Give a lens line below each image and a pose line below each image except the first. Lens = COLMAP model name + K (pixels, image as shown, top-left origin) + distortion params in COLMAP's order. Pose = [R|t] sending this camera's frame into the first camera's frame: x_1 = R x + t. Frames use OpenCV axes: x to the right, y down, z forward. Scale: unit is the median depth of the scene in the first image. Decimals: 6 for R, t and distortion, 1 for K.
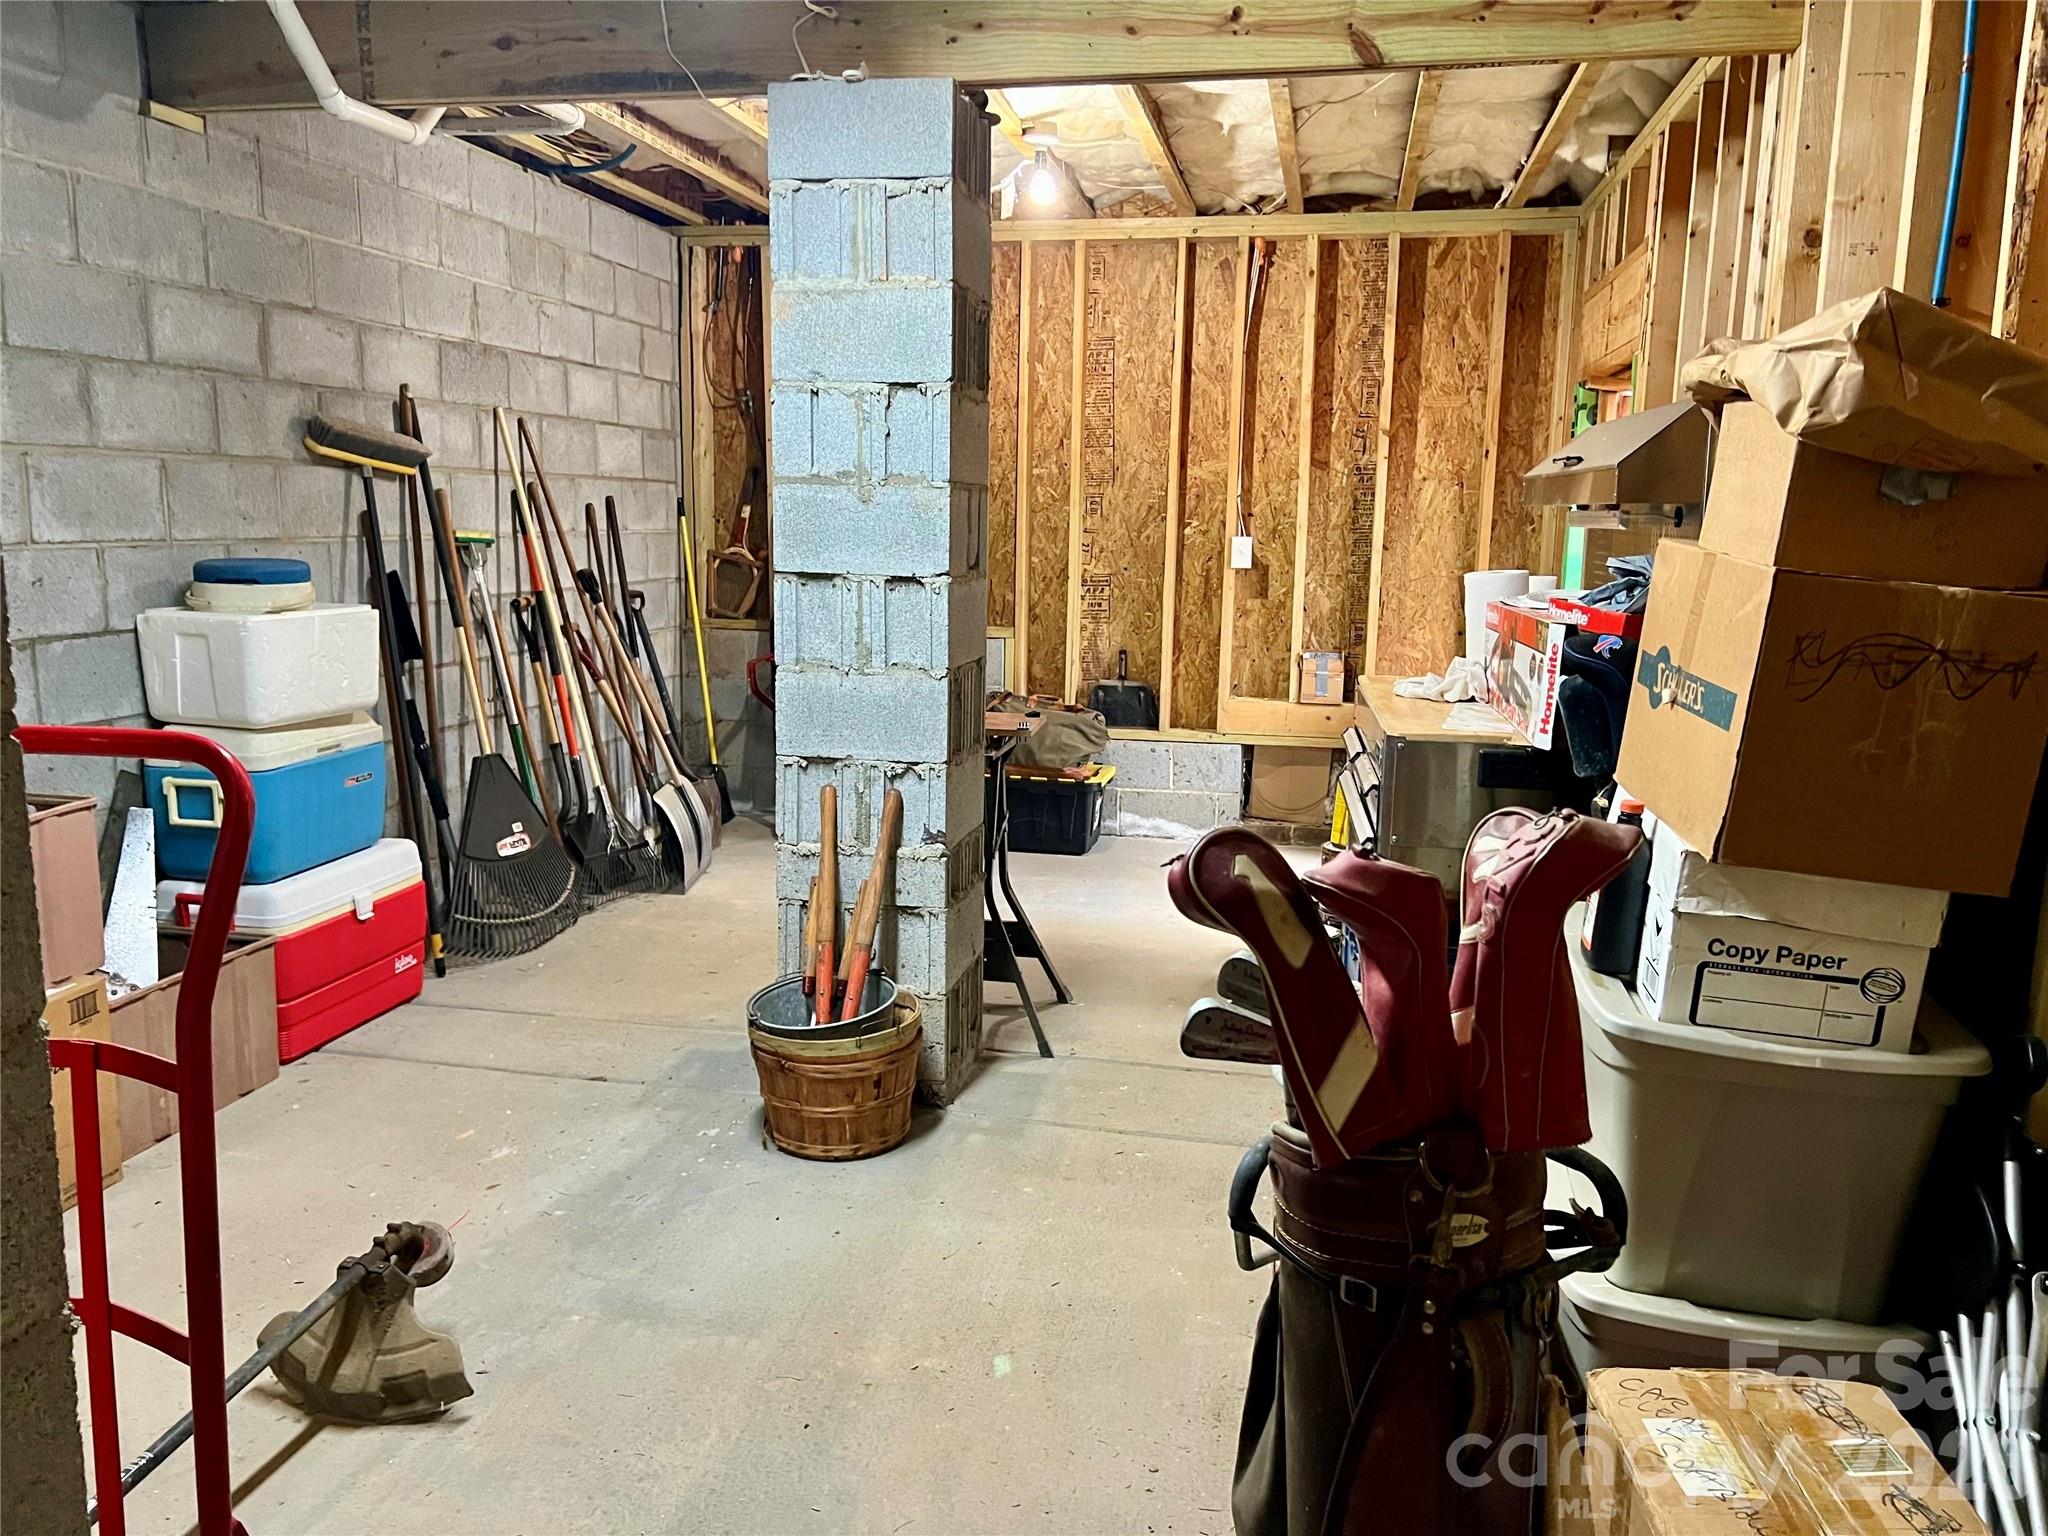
lens RADIAL K [[1547.7, 0, 1024.8], [0, 1547.7, 763.4], [0, 0, 1]] dist [0.041604, -0.036428]
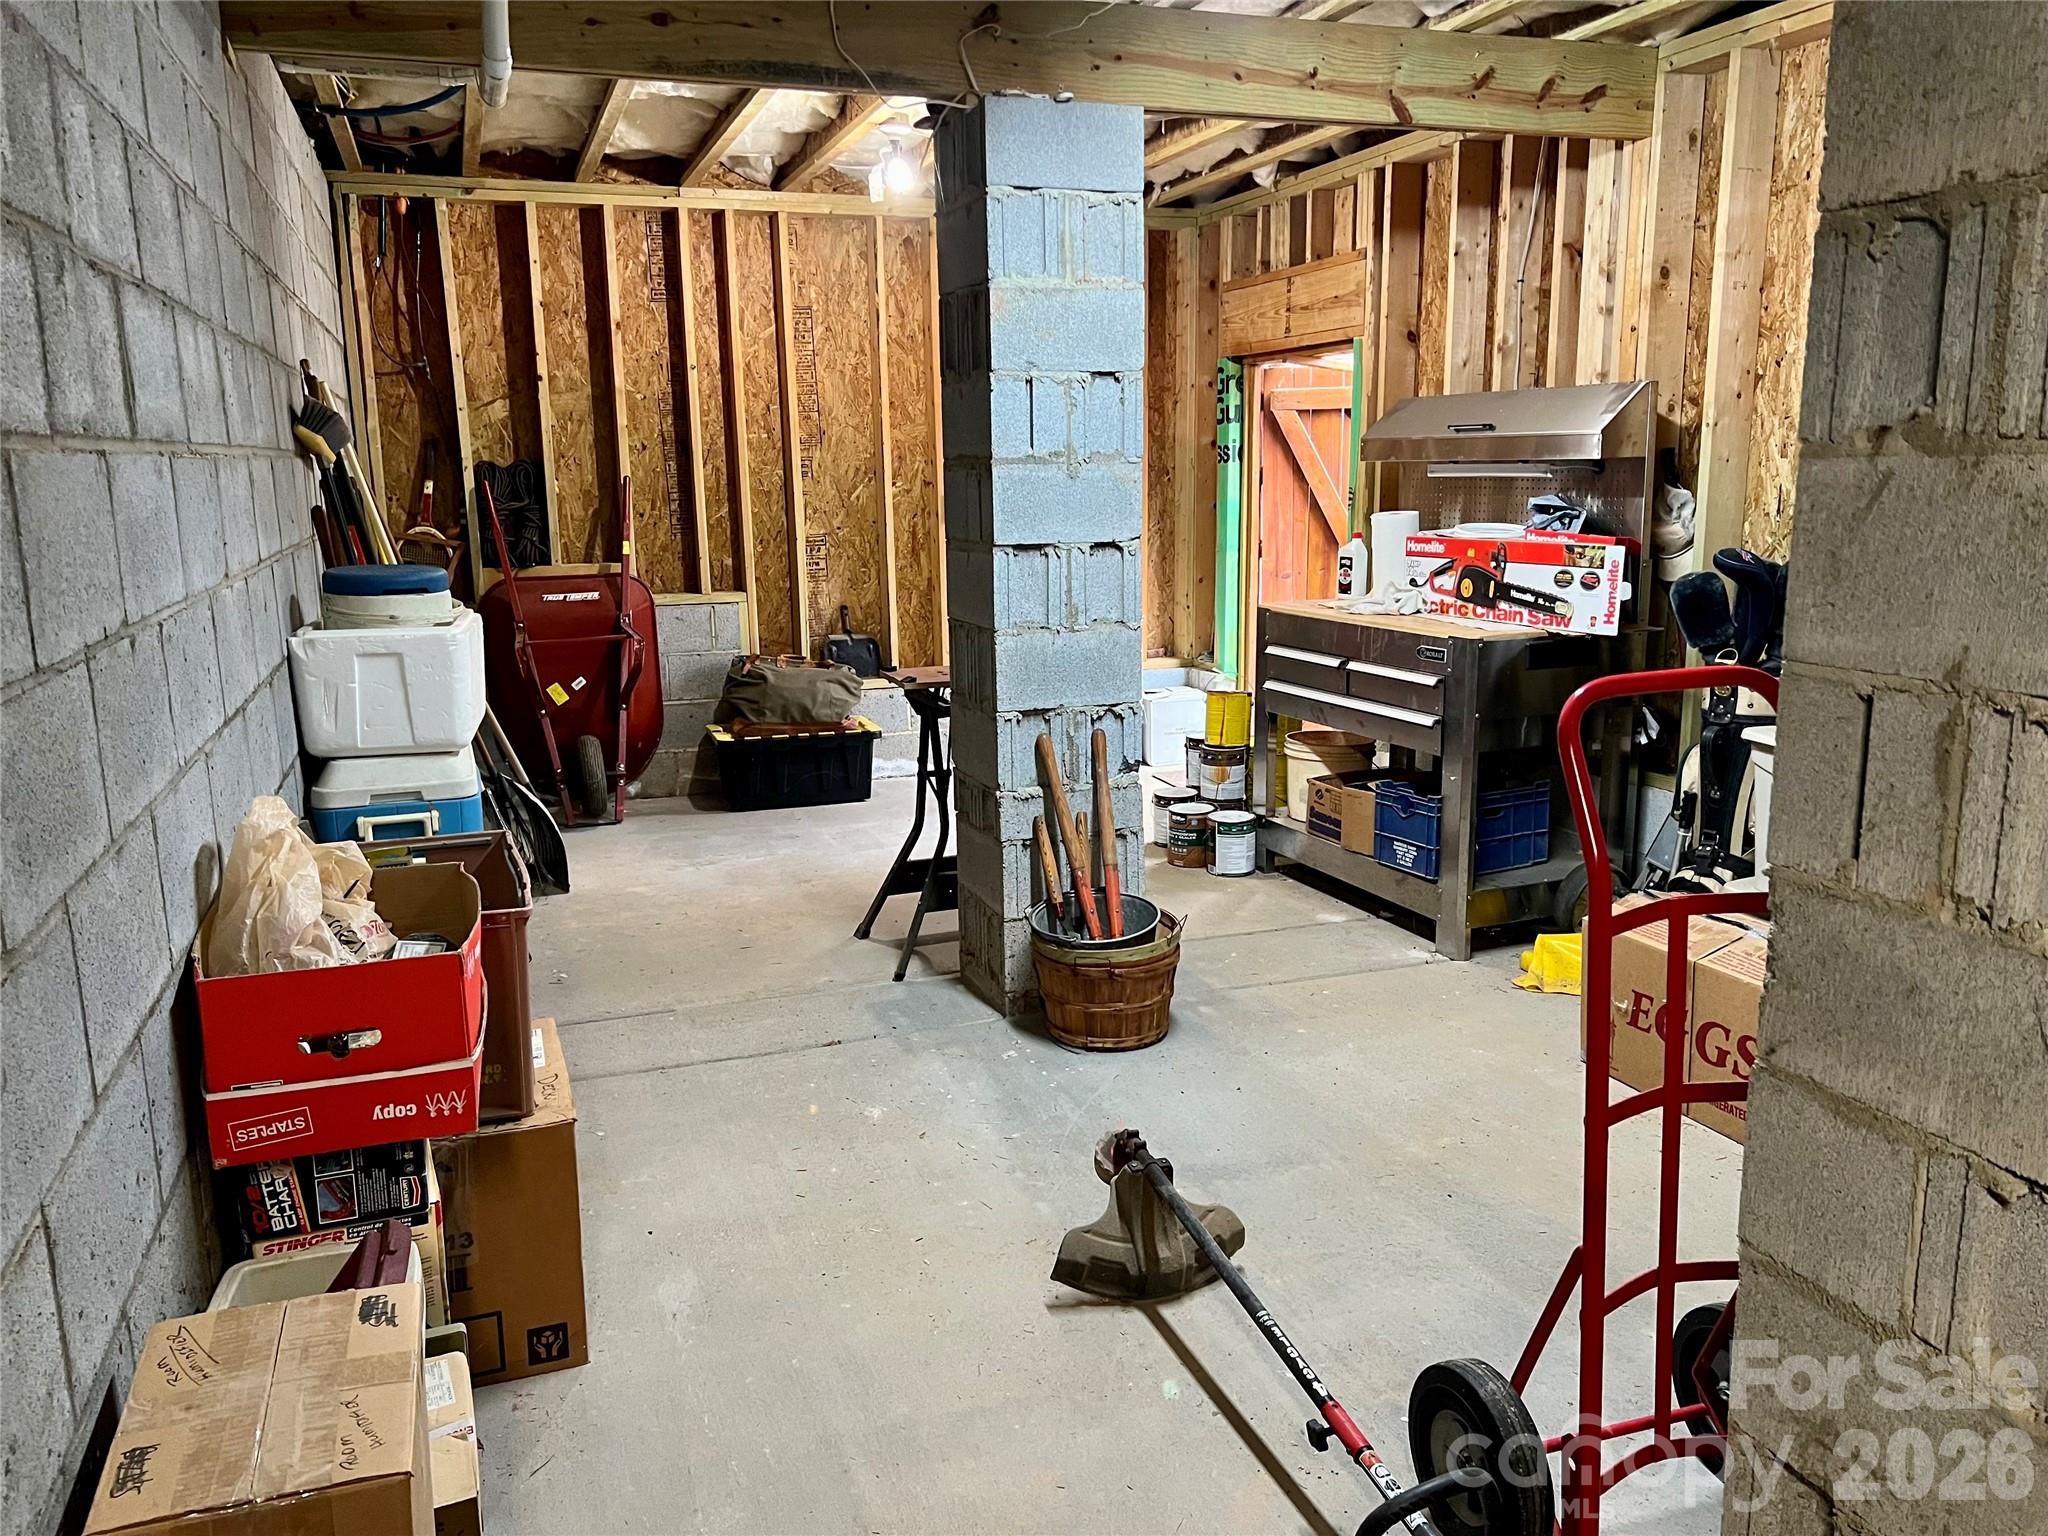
lens RADIAL K [[1547.7, 0, 1031.6], [0, 1547.7, 771.8], [0, 0, 1]] dist [0.041604, -0.036428]
pose [[0.851019, -0.133336, 0.507925, -0.705160], [0.113255, 0.991068, 0.070408, -0.038037], [-0.512776, -0.002393, 0.858519, 0.043454]]
